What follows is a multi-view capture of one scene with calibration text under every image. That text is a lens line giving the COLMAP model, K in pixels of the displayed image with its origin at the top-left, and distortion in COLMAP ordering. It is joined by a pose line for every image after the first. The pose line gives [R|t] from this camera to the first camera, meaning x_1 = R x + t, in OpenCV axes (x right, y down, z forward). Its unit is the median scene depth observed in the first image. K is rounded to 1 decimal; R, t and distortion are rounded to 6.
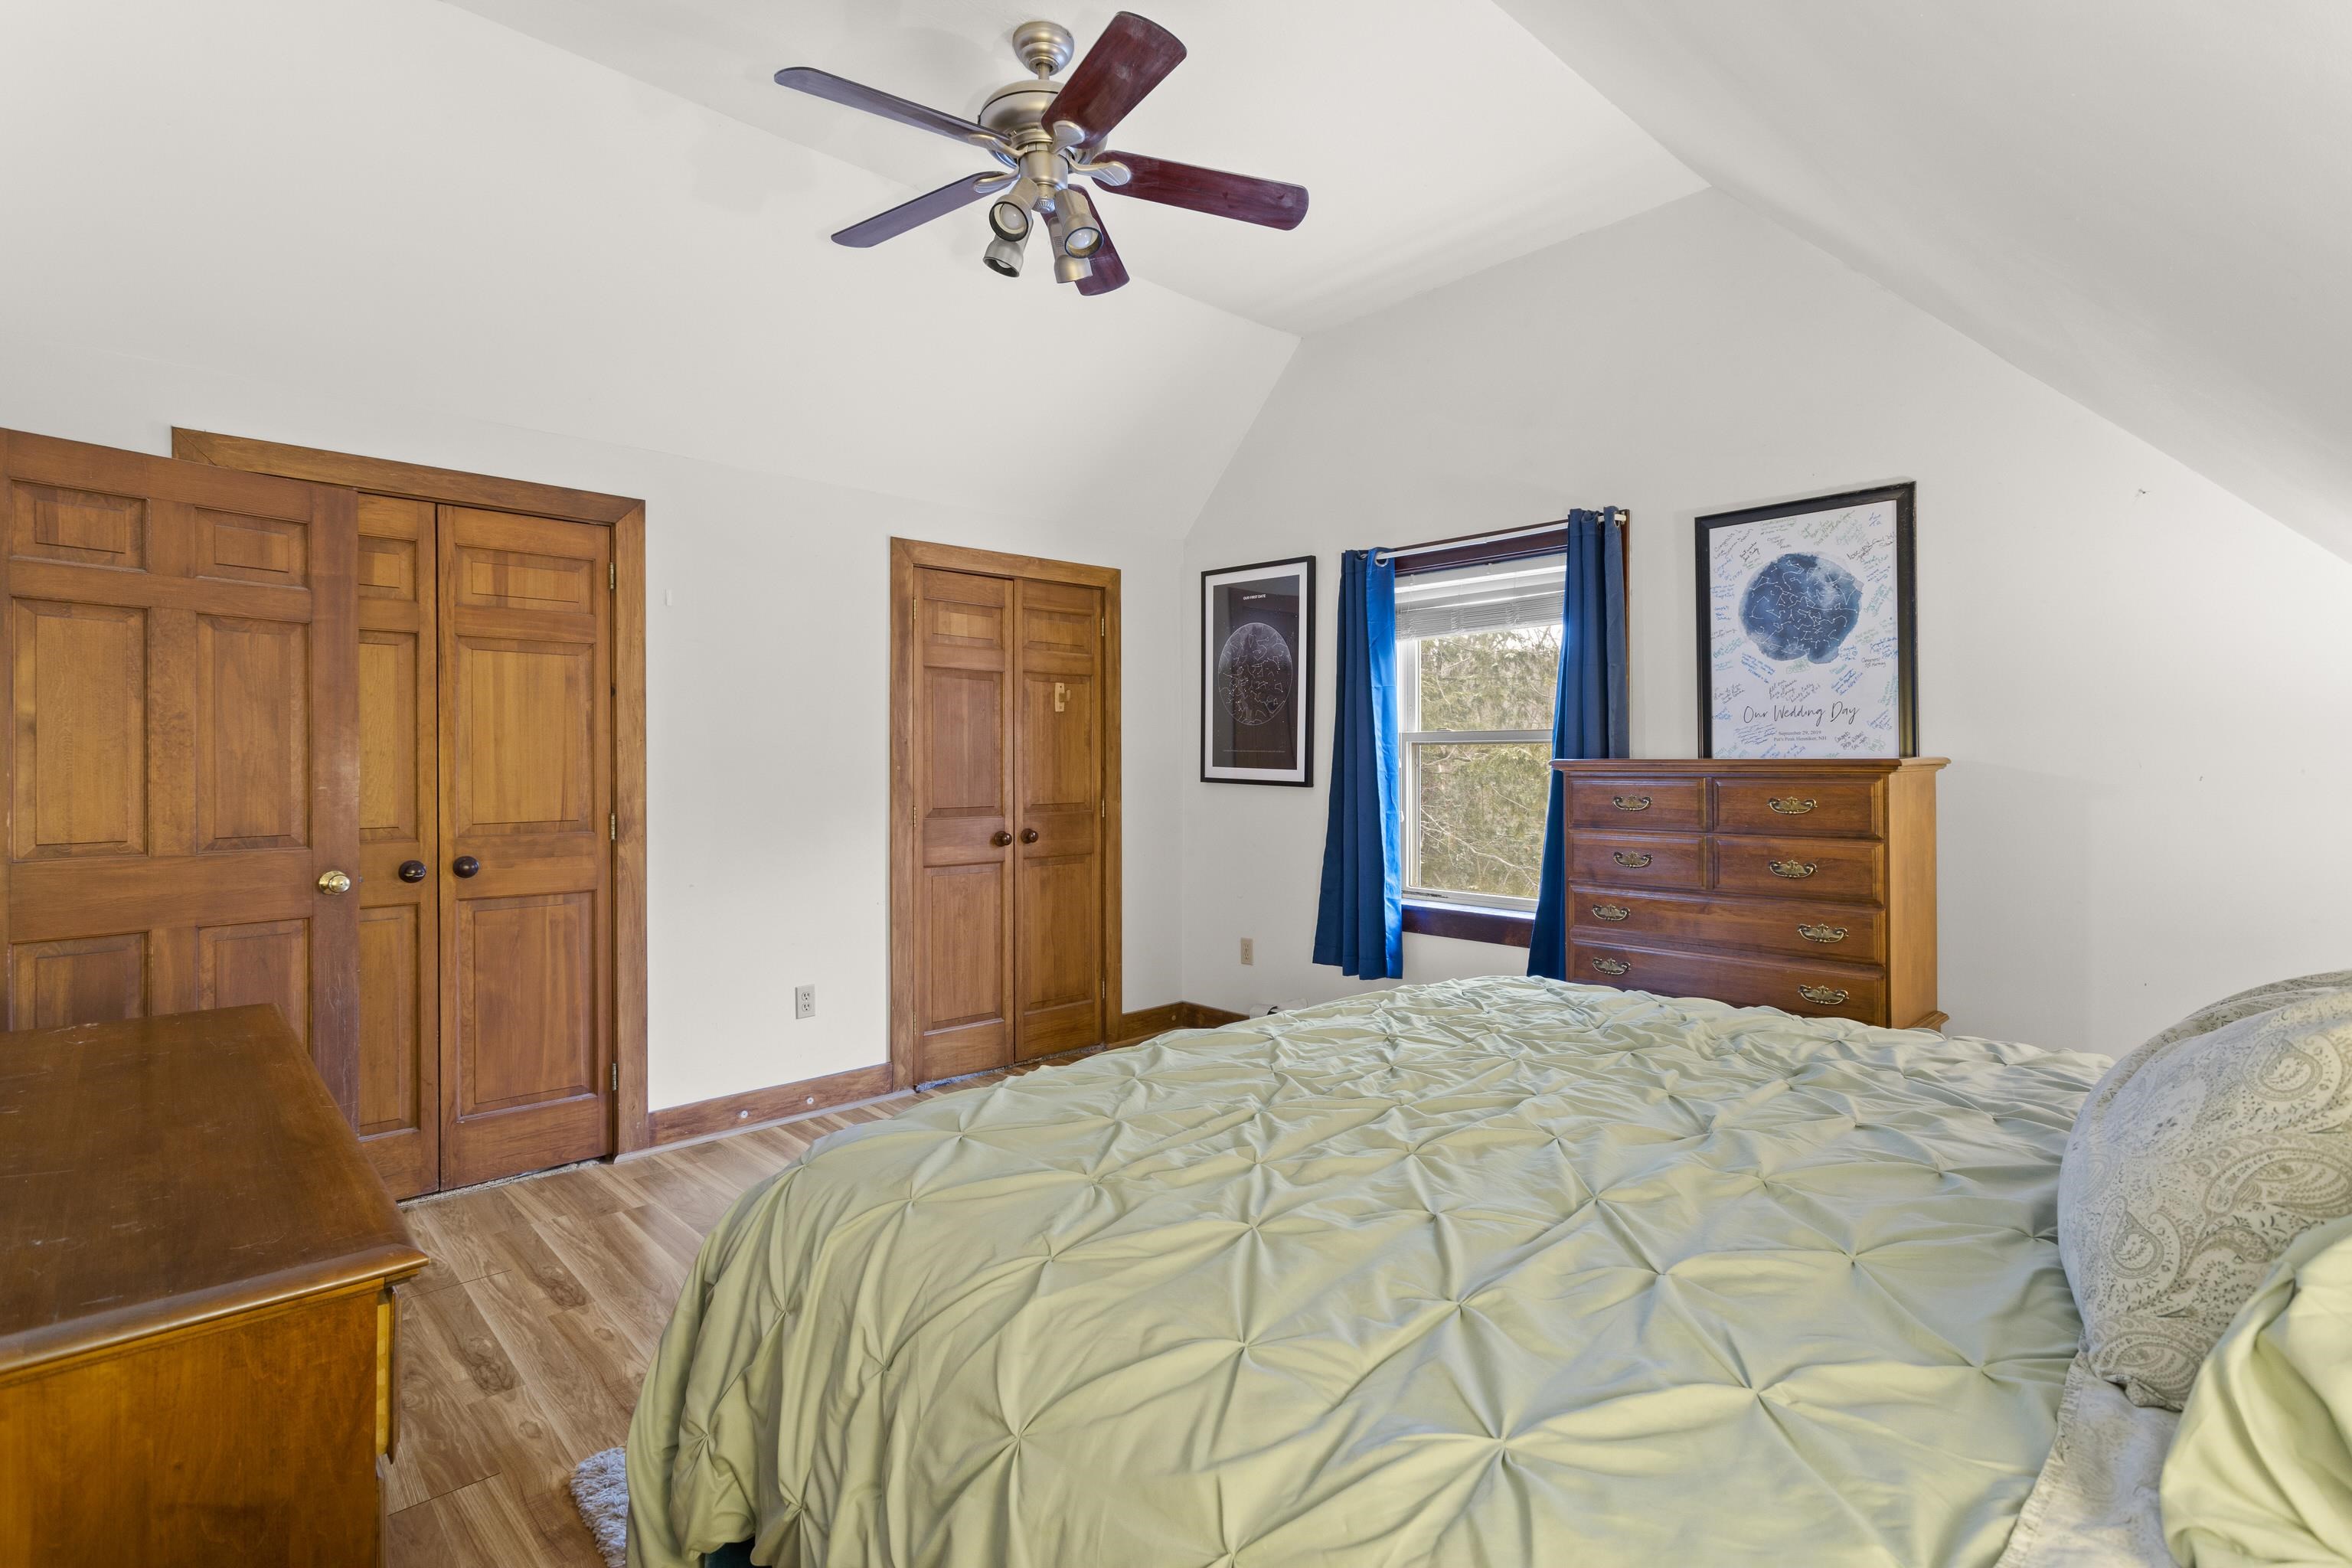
lens RADIAL K [[1131.7, 0, 1177.0], [0, 1131.7, 775.3], [0, 0, 1]] dist [0.004078, 0.000685]
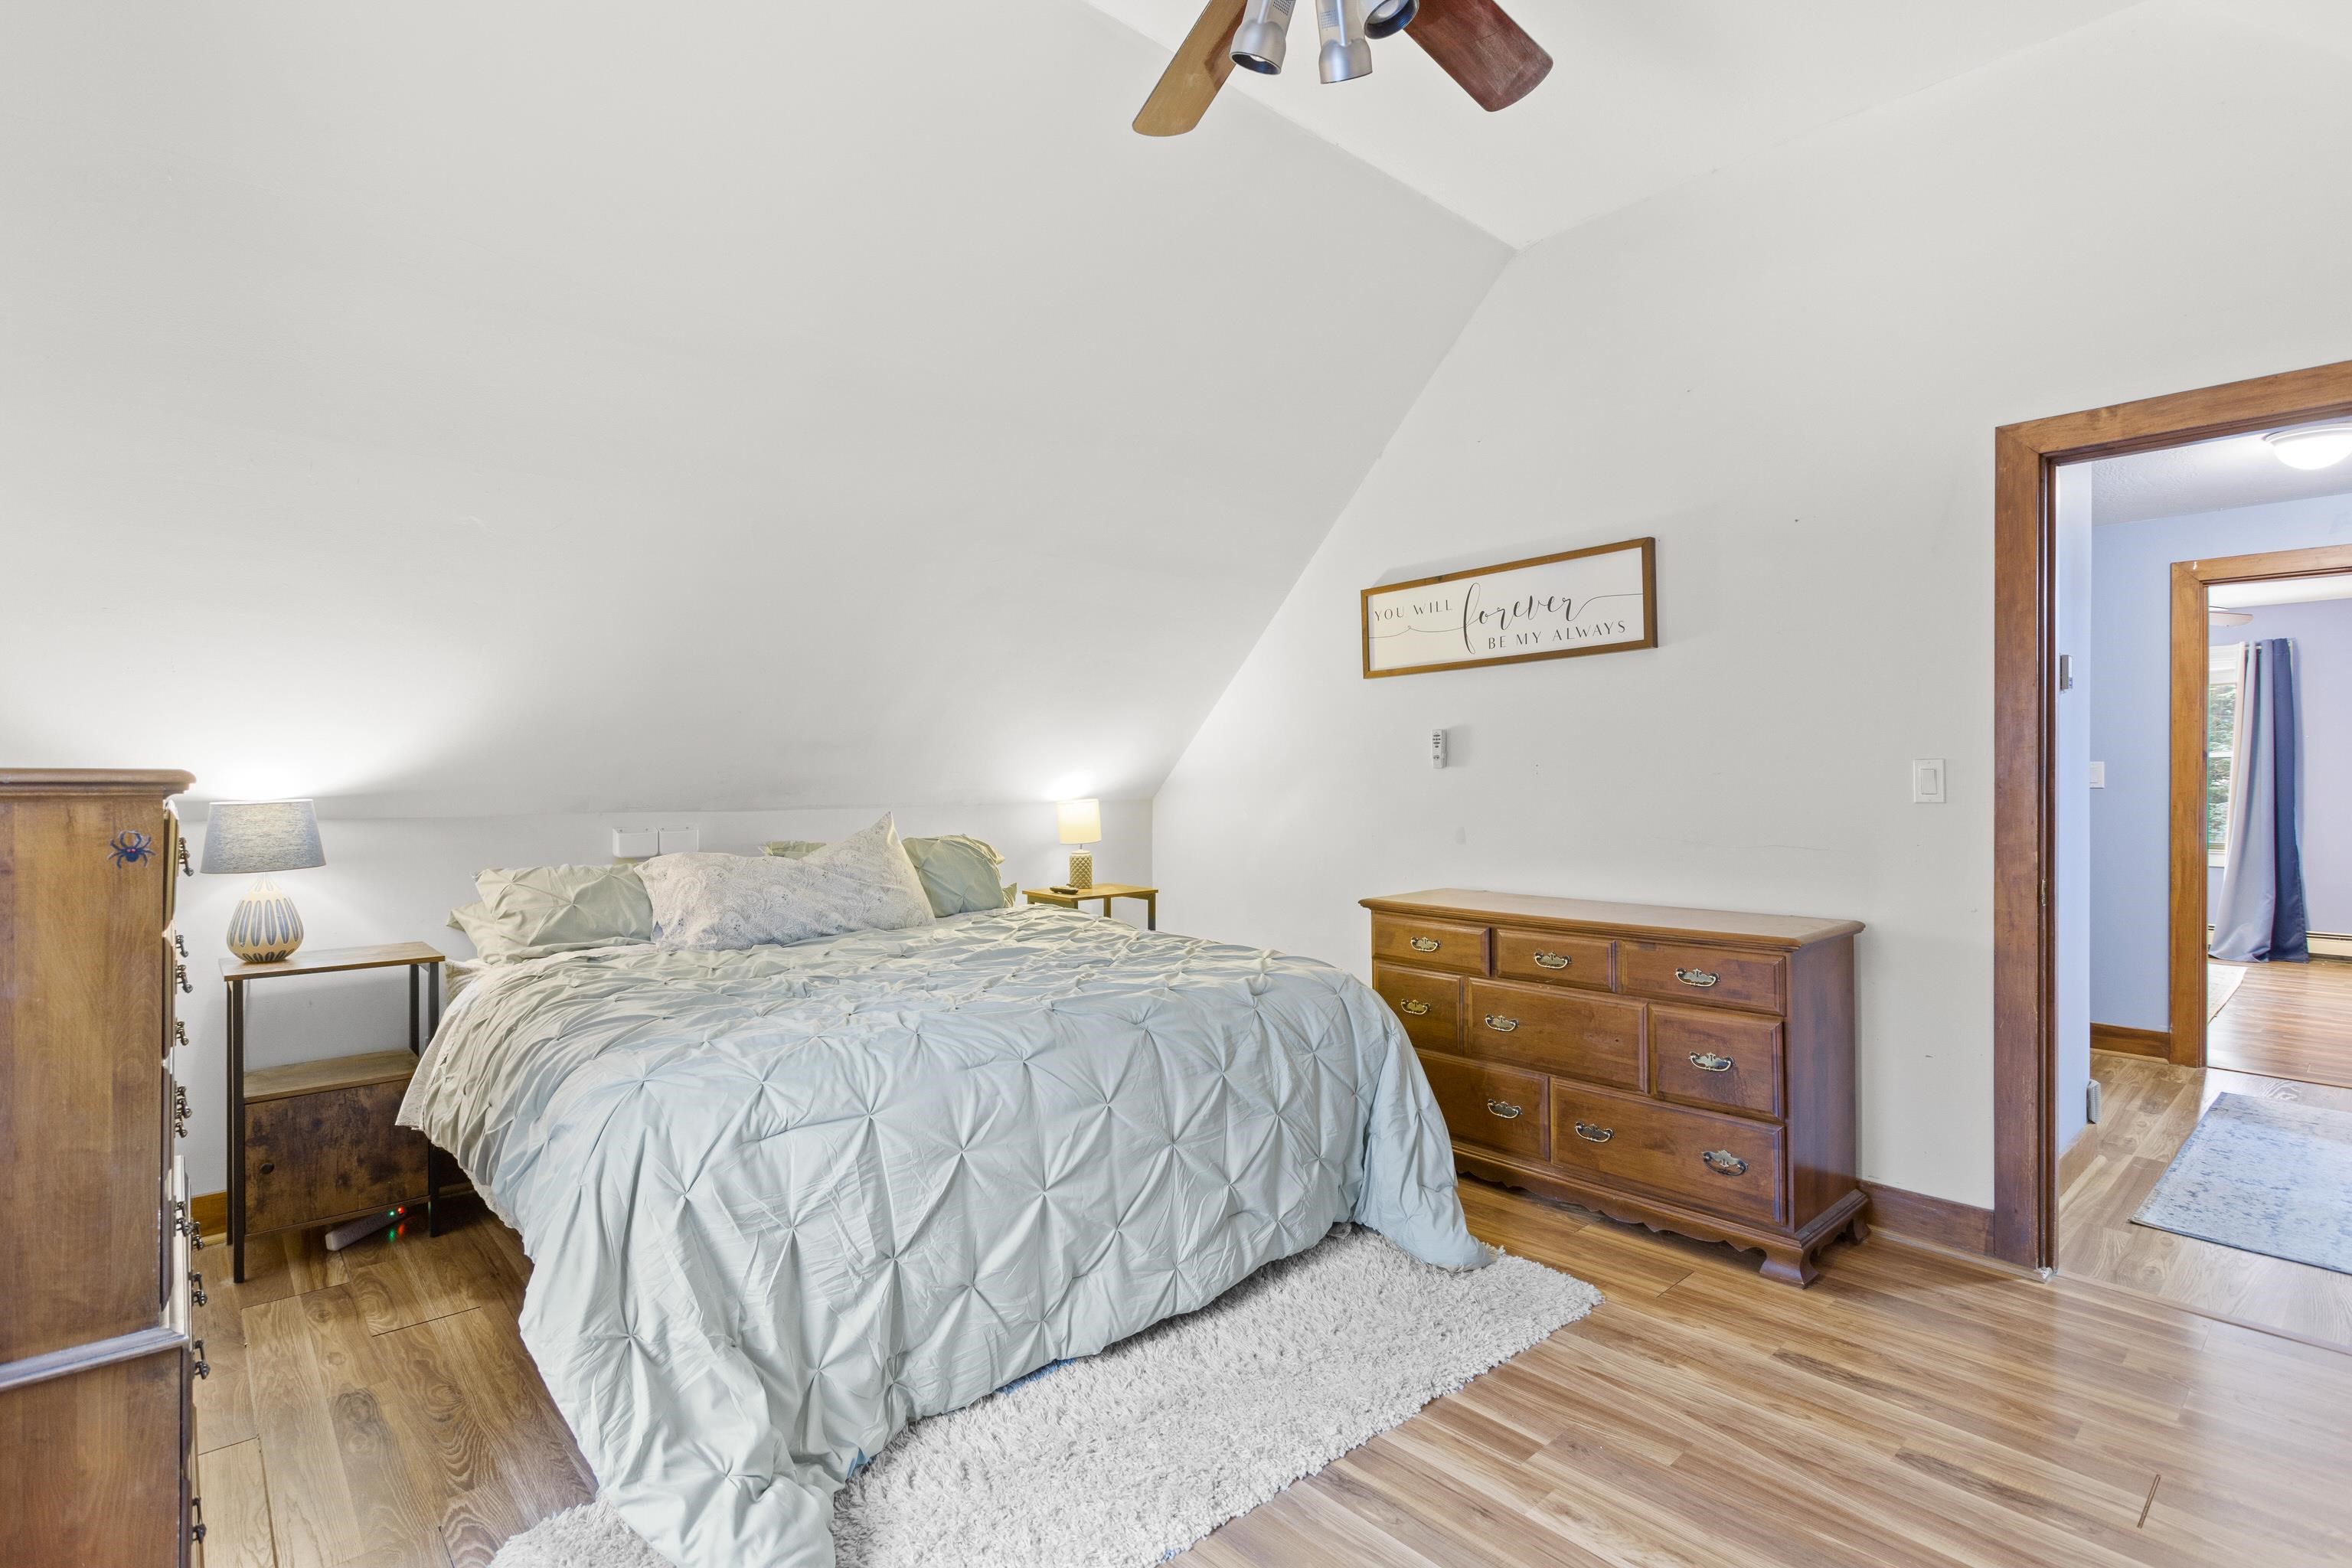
lens RADIAL K [[1131.7, 0, 1179.1], [0, 1131.7, 777.9], [0, 0, 1]] dist [0.004078, 0.000685]
pose [[-0.999549, 0.006188, 0.029373, -0.037324], [0.006440, 0.999943, 0.008486, -0.009104], [-0.029319, 0.008671, -0.999533, 1.242847]]
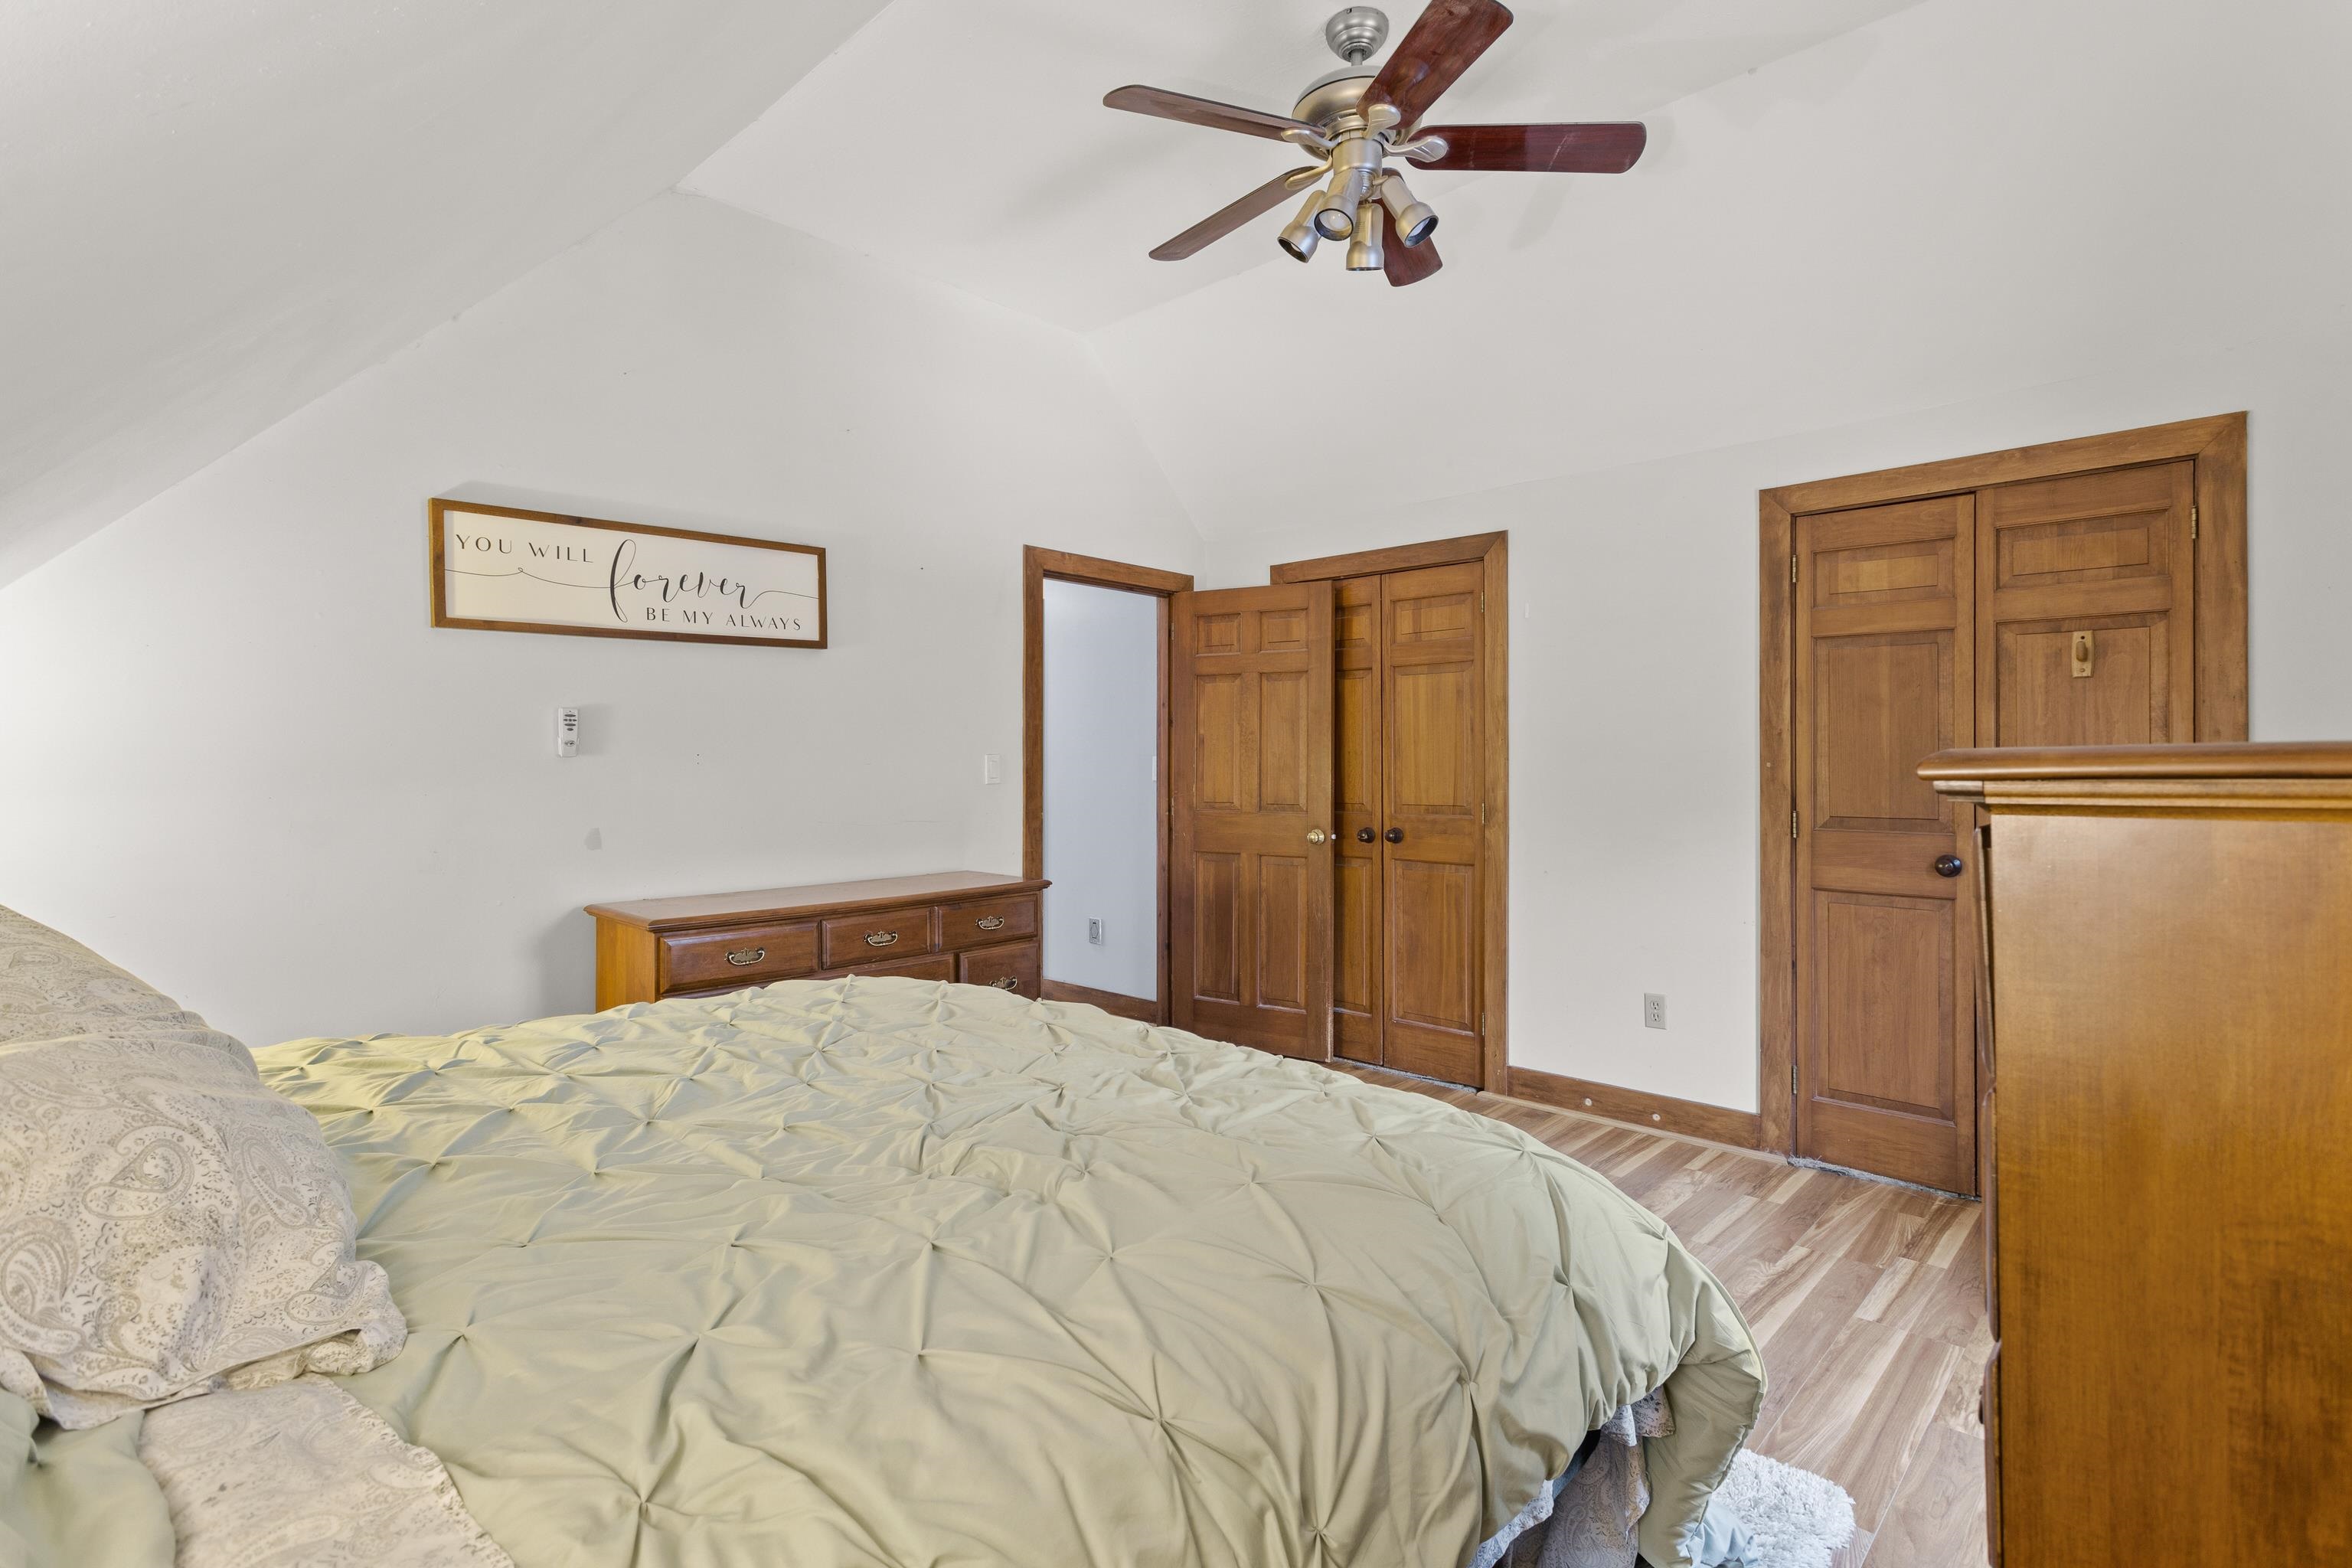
lens RADIAL K [[1131.7, 0, 1179.5], [0, 1131.7, 761.9], [0, 0, 1]] dist [0.004078, 0.000685]
pose [[0.053159, 0.004420, -0.998576, 0.625163], [-0.006432, 0.999971, 0.004084, -0.010226], [0.998565, 0.006206, 0.053186, 0.579320]]
